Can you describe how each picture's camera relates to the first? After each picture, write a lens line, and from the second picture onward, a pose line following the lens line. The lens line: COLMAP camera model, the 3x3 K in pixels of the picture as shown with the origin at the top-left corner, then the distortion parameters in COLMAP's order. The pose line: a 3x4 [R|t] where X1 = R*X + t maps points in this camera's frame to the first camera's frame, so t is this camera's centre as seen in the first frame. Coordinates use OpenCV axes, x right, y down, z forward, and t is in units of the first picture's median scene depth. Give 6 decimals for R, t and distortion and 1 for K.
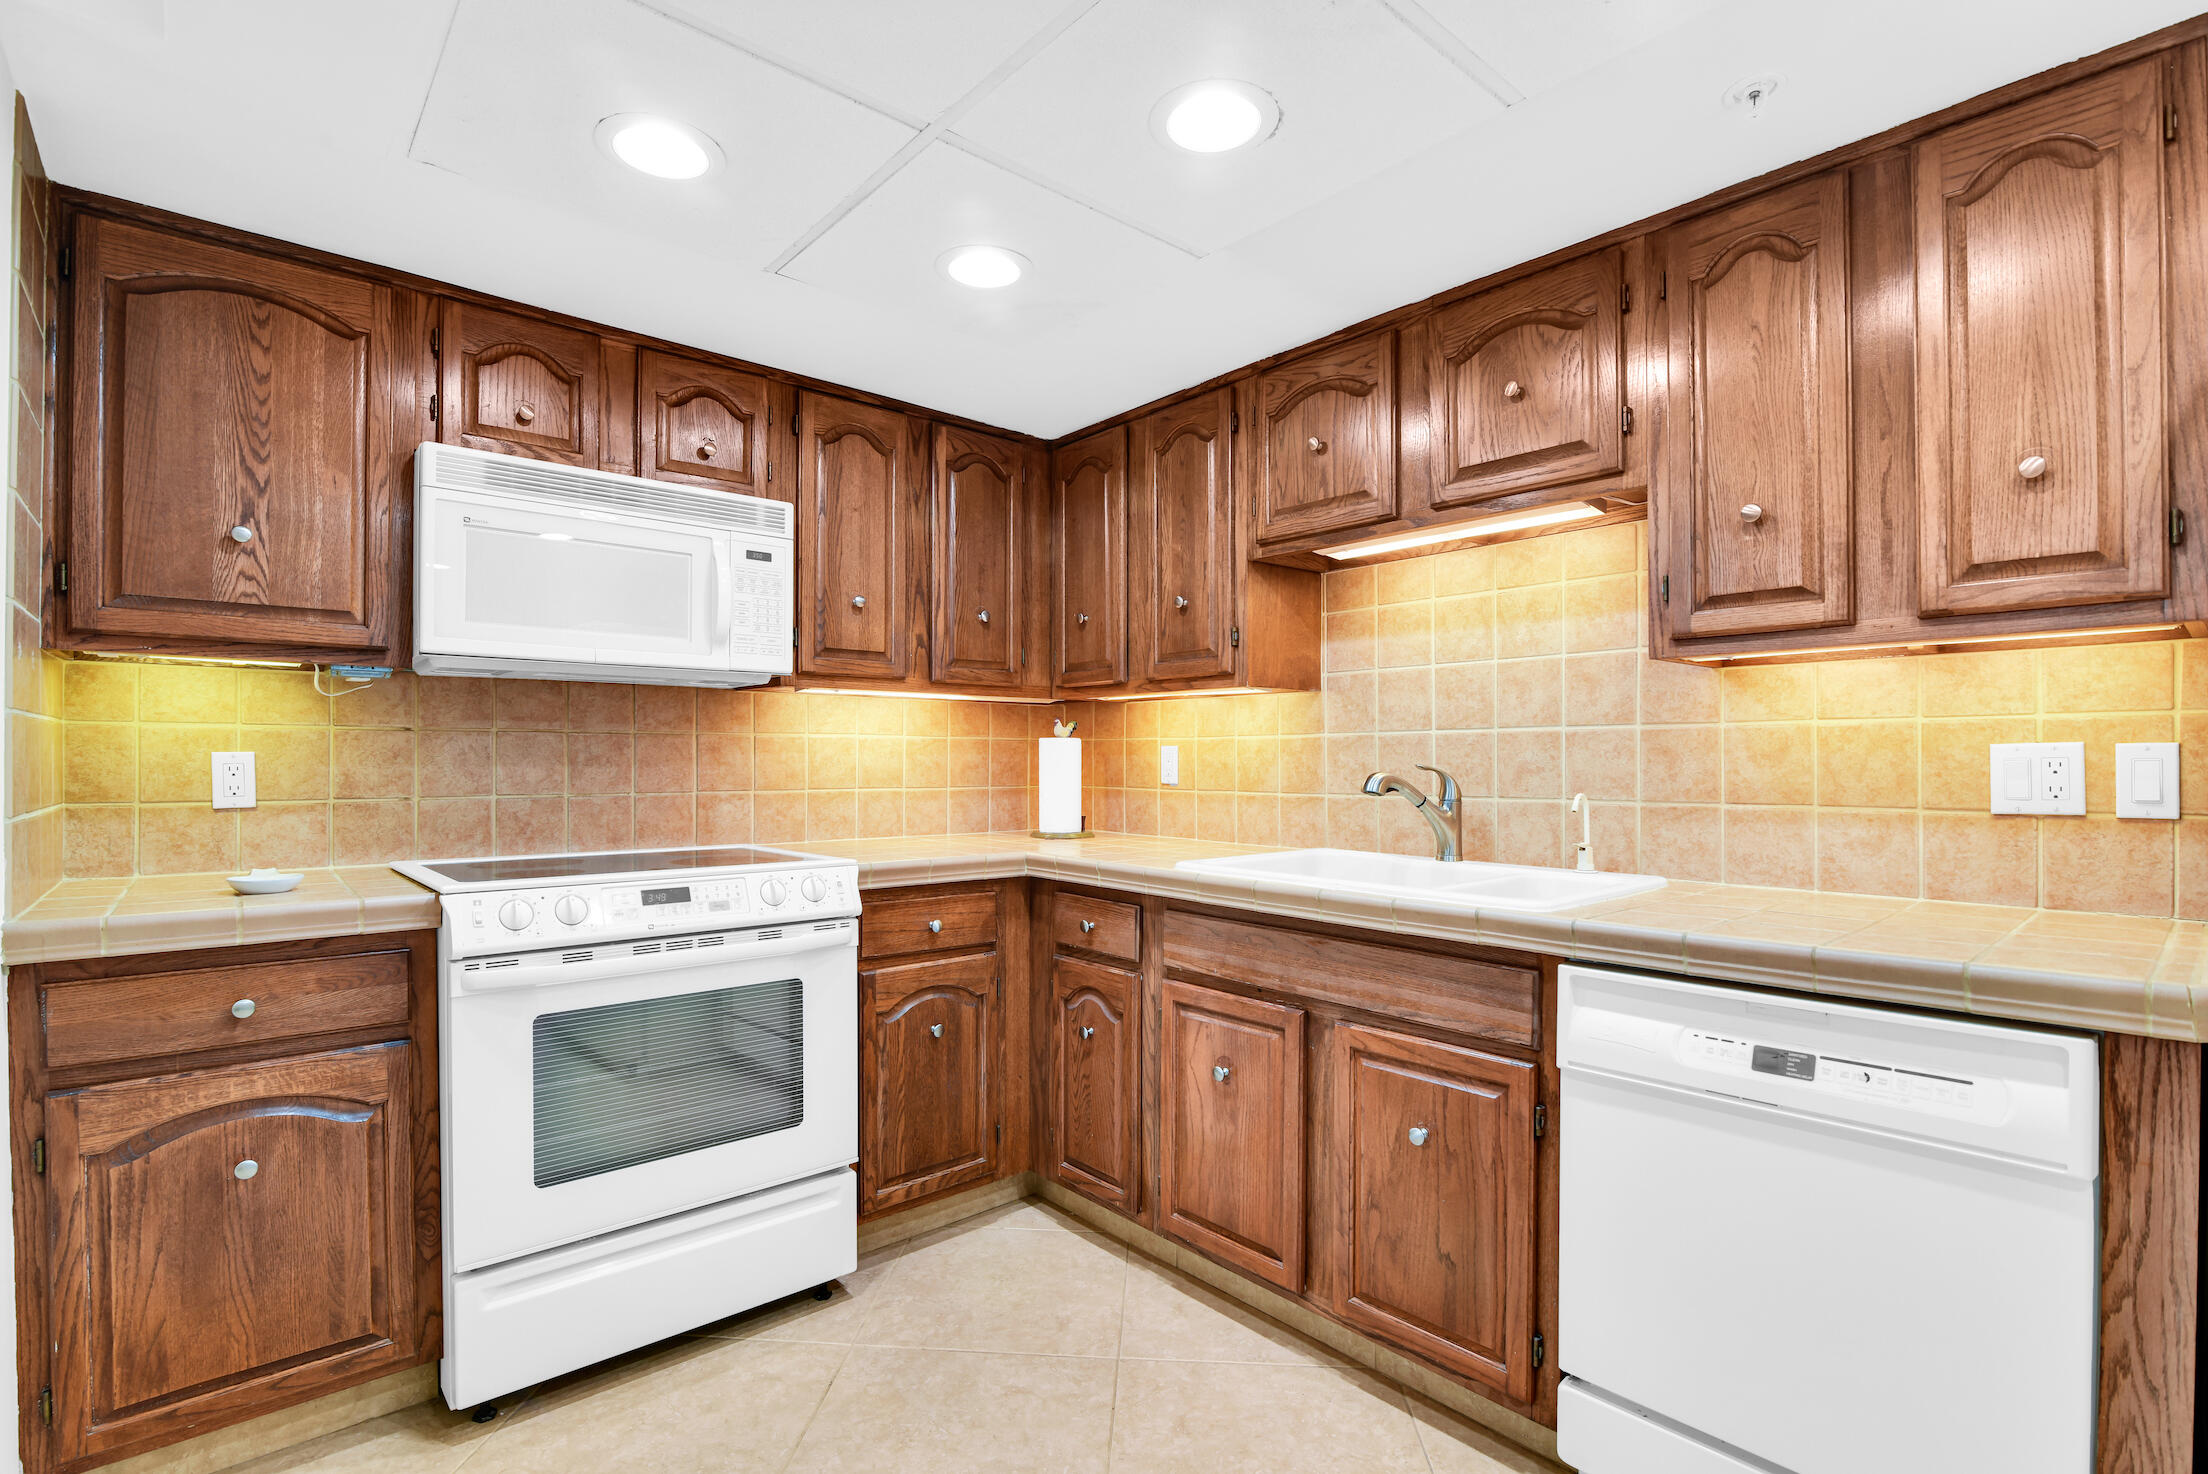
lens RADIAL K [[1032.5, 0, 1102.6], [0, 1032.5, 767.3], [0, 0, 1]] dist [-0.019144, 0.000866]
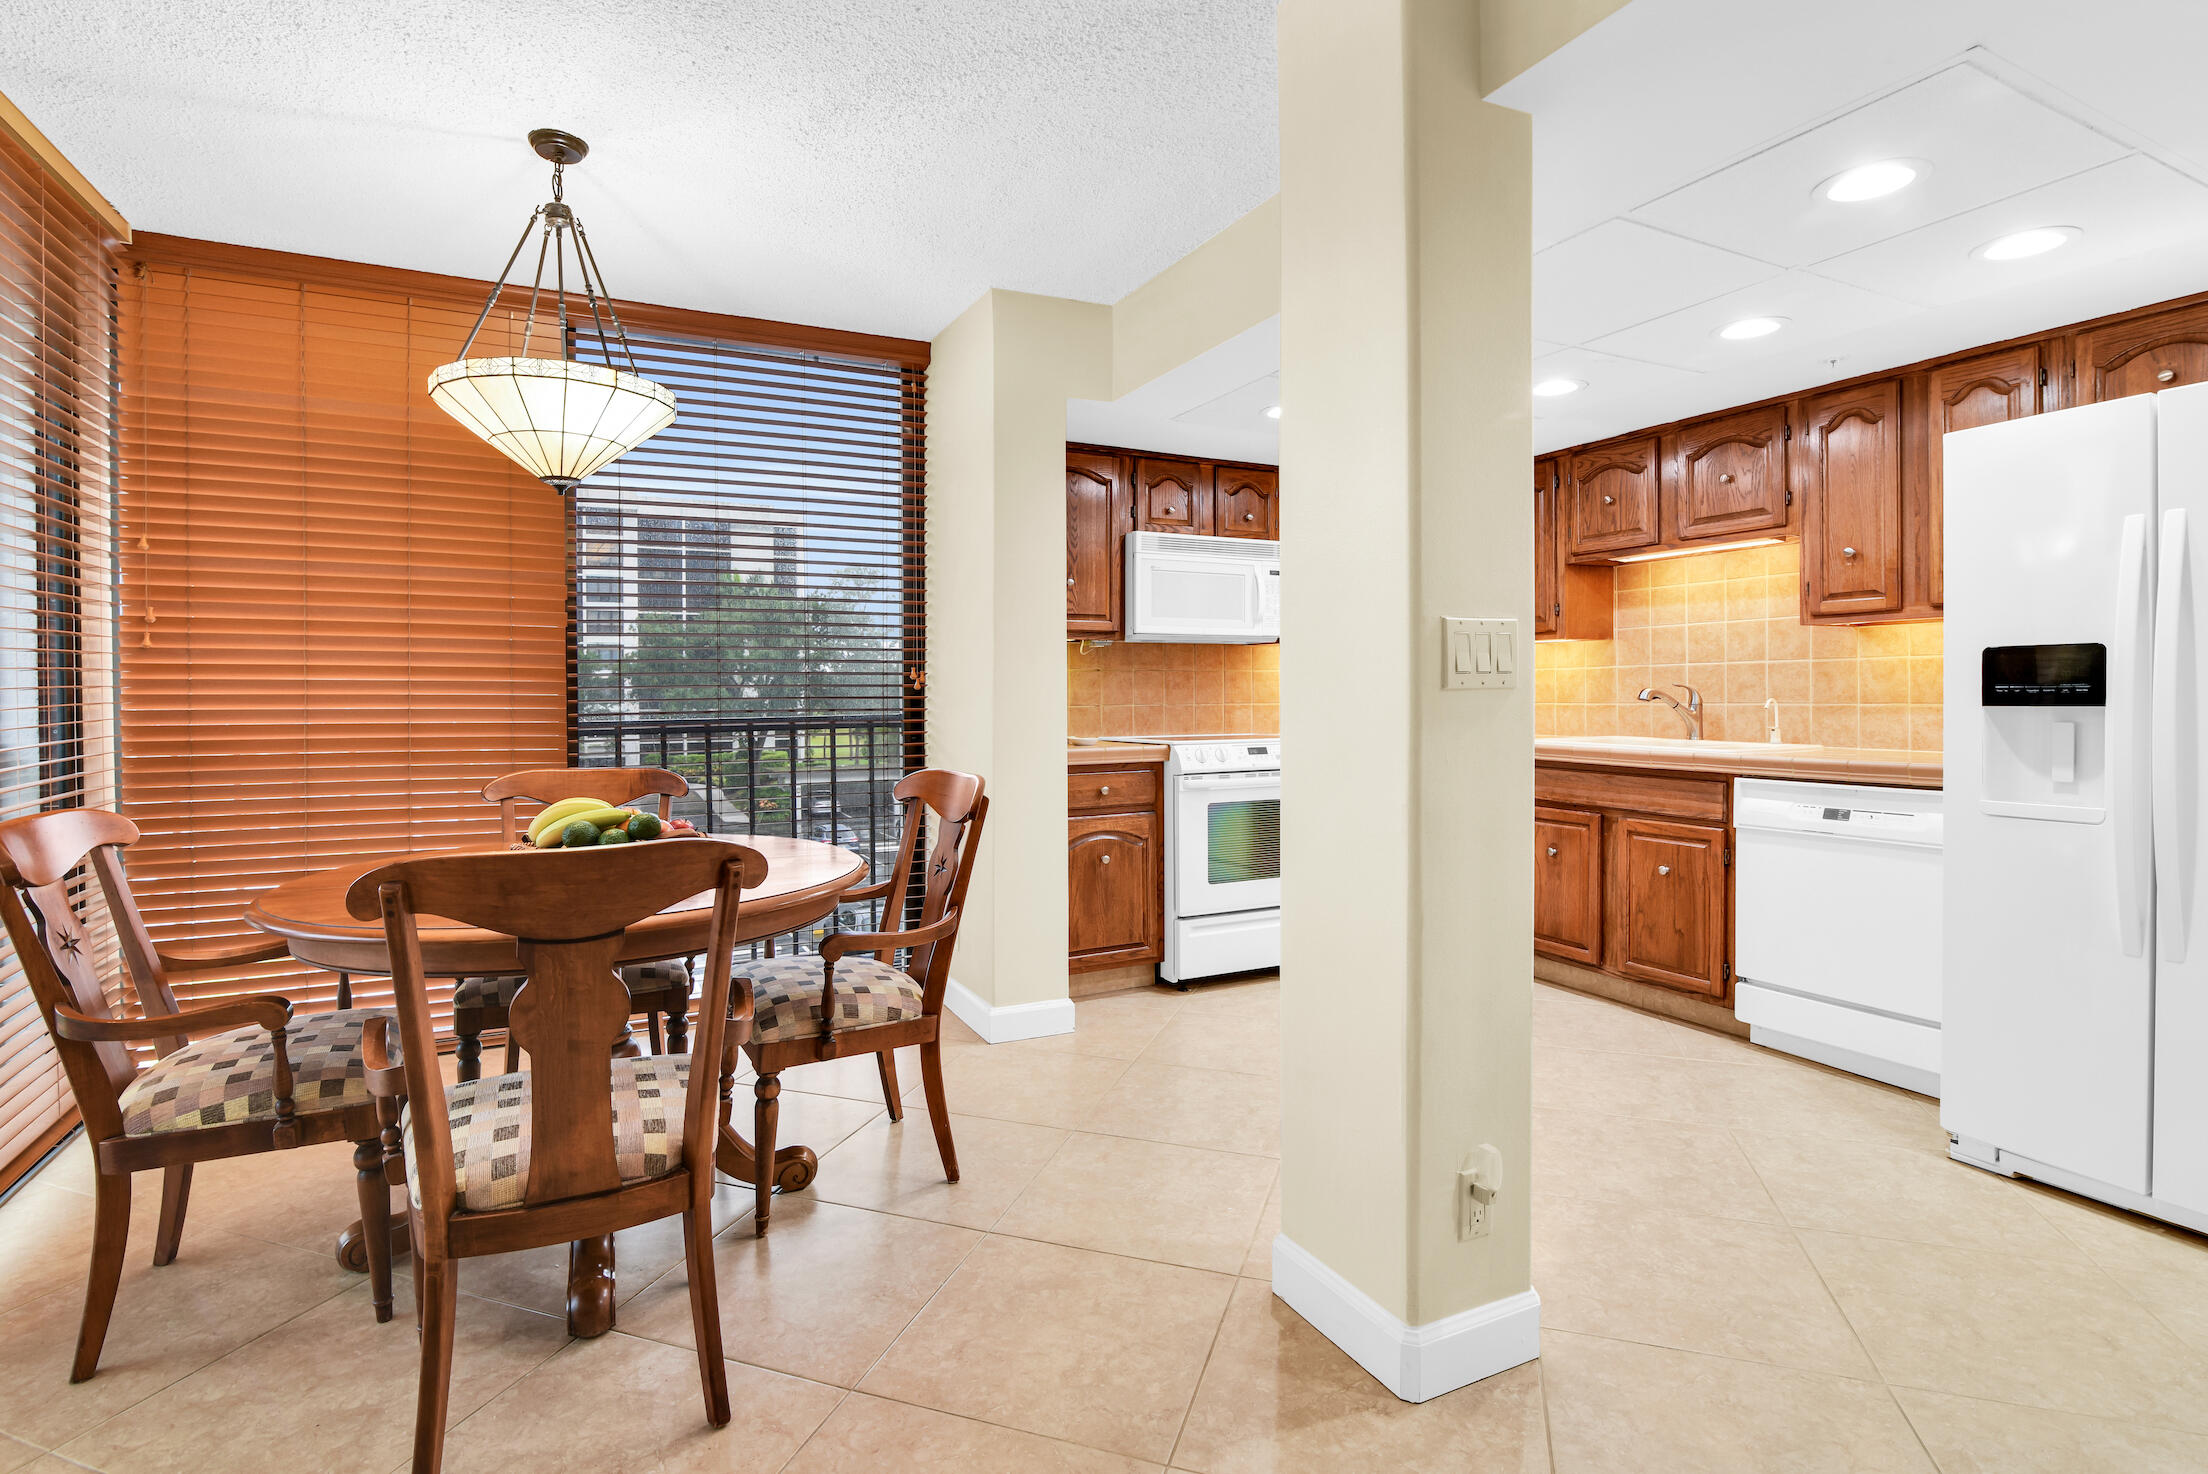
lens RADIAL K [[1071.4, 0, 1071.5], [0, 1071.4, 711.0], [0, 0, 1]] dist [-0.013307, 0.000107]
pose [[0.962655, -0.001982, -0.270725, -0.193542], [0.004541, 0.999951, 0.008826, 0.024439], [0.270694, -0.009726, 0.962616, -1.062849]]
